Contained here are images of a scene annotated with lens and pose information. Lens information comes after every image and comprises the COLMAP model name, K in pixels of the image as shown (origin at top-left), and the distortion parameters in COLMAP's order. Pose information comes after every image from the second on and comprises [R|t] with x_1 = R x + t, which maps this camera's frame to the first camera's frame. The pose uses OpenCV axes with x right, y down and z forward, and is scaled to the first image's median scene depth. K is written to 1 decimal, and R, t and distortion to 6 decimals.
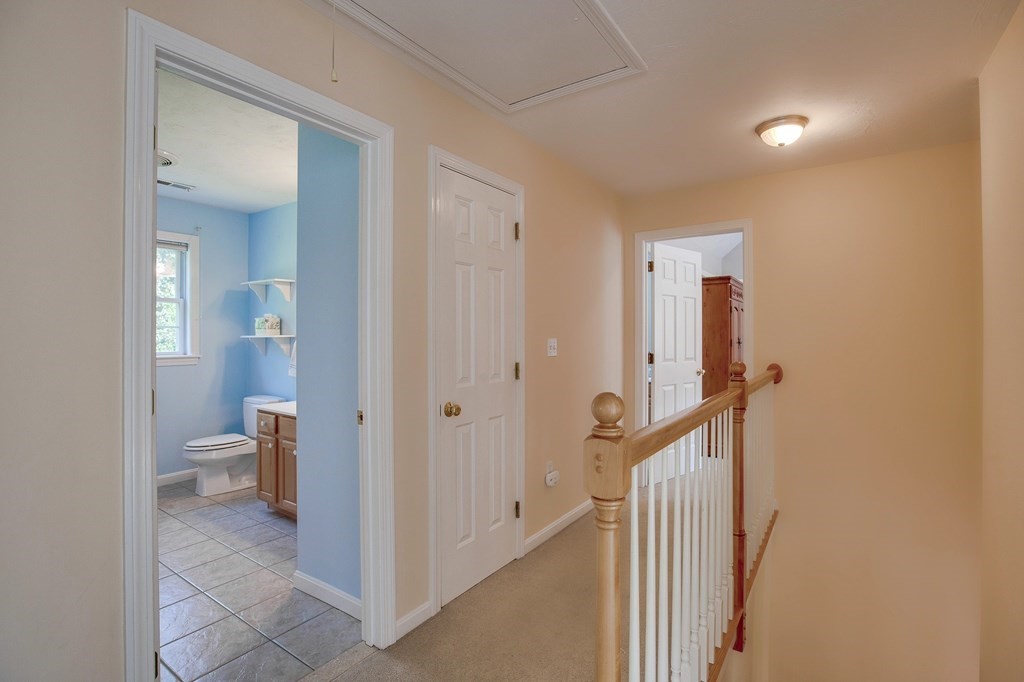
lens RADIAL K [[483.5, 0, 509.8], [0, 483.5, 339.1], [0, 0, 1]] dist [-0.039969, -0.000431]
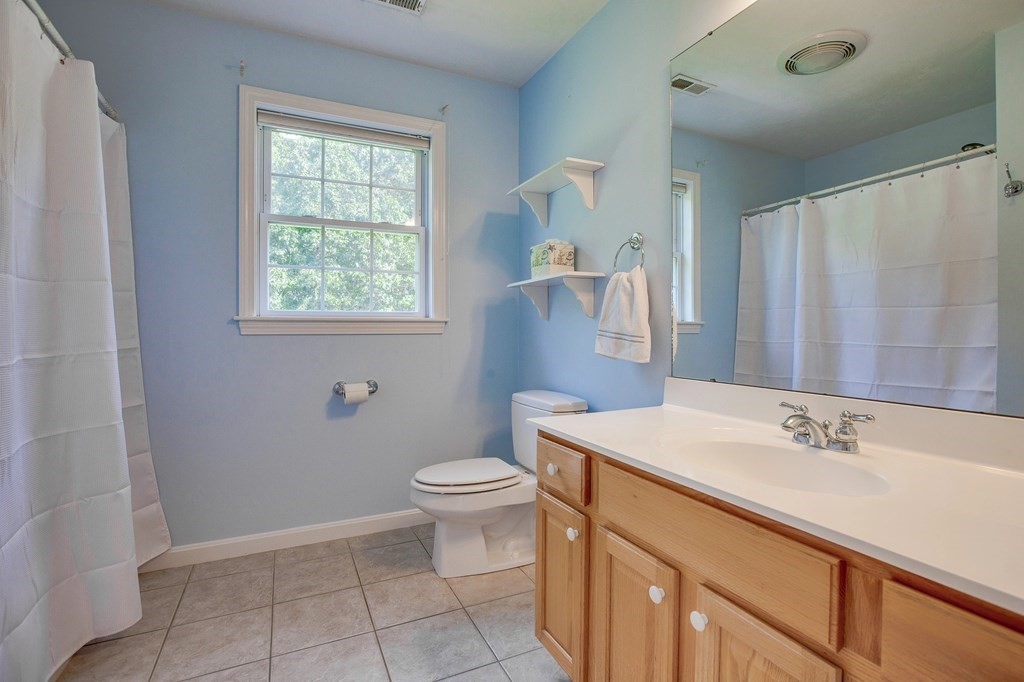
lens RADIAL K [[483.5, 0, 512.2], [0, 483.5, 338.8], [0, 0, 1]] dist [-0.039969, -0.000431]
pose [[0.867734, 0.004614, -0.497007, -0.285907], [0.003088, 0.999888, 0.014674, 0.052872], [0.497019, -0.014268, 0.867622, 0.525851]]
